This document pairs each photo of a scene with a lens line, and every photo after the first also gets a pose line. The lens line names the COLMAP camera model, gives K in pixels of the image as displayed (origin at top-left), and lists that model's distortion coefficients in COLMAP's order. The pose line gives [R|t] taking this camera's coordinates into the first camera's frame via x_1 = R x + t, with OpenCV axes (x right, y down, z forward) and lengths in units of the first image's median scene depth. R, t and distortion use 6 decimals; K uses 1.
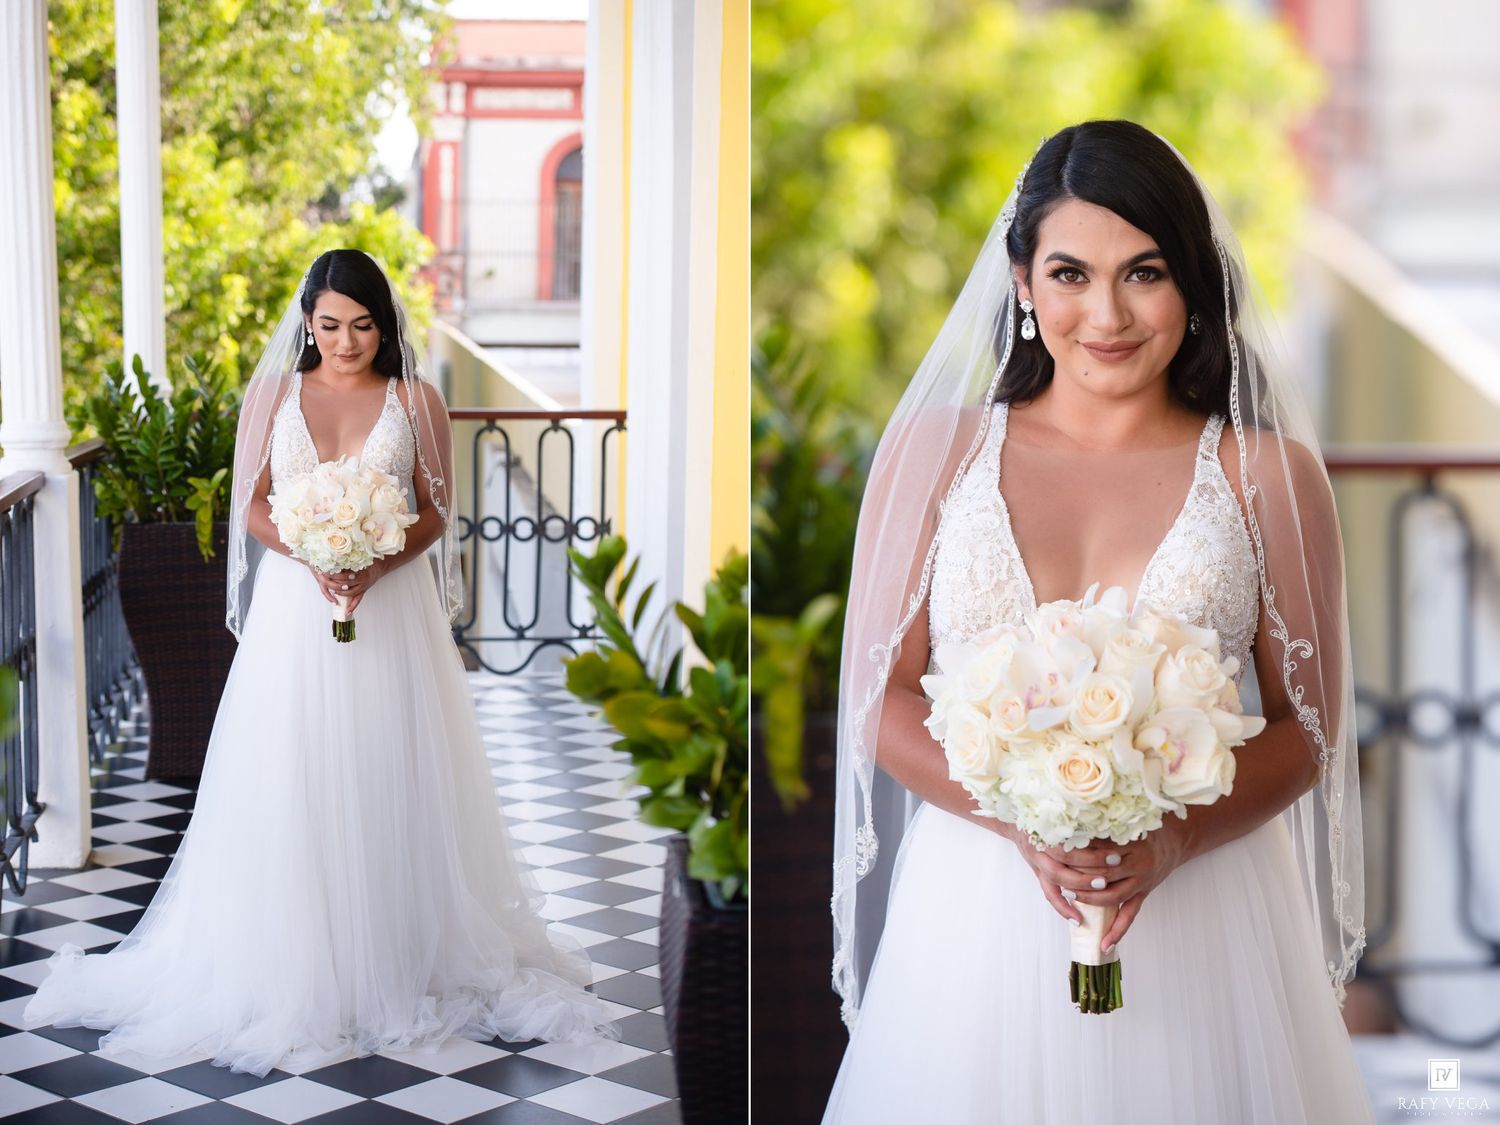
lens RADIAL K [[2268.9, 0, 382.7], [0, 2268.9, 557.9], [0, 0, 1]] dist [0.023958, 0.021705]
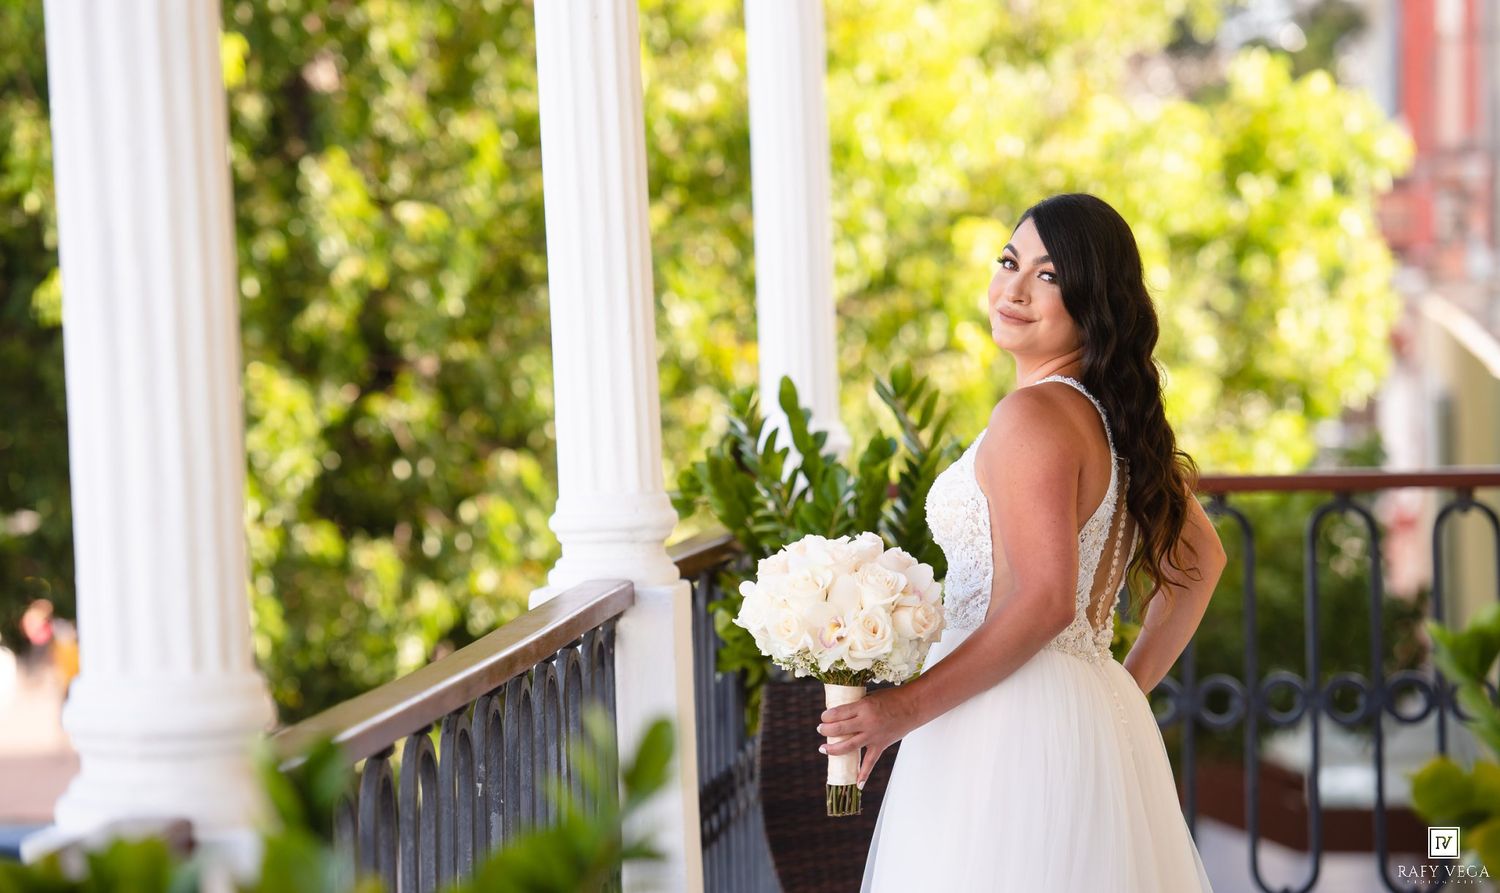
lens RADIAL K [[5116.1, 0, 751.0], [0, 5116.1, 337.2], [0, 0, 1]] dist [0.336580, 1.417865]
pose [[0.993542, -0.024125, -0.110868, 0.021389], [0.013084, 0.994976, -0.099254, 0.024445], [0.112705, 0.097163, 0.988867, -0.234741]]
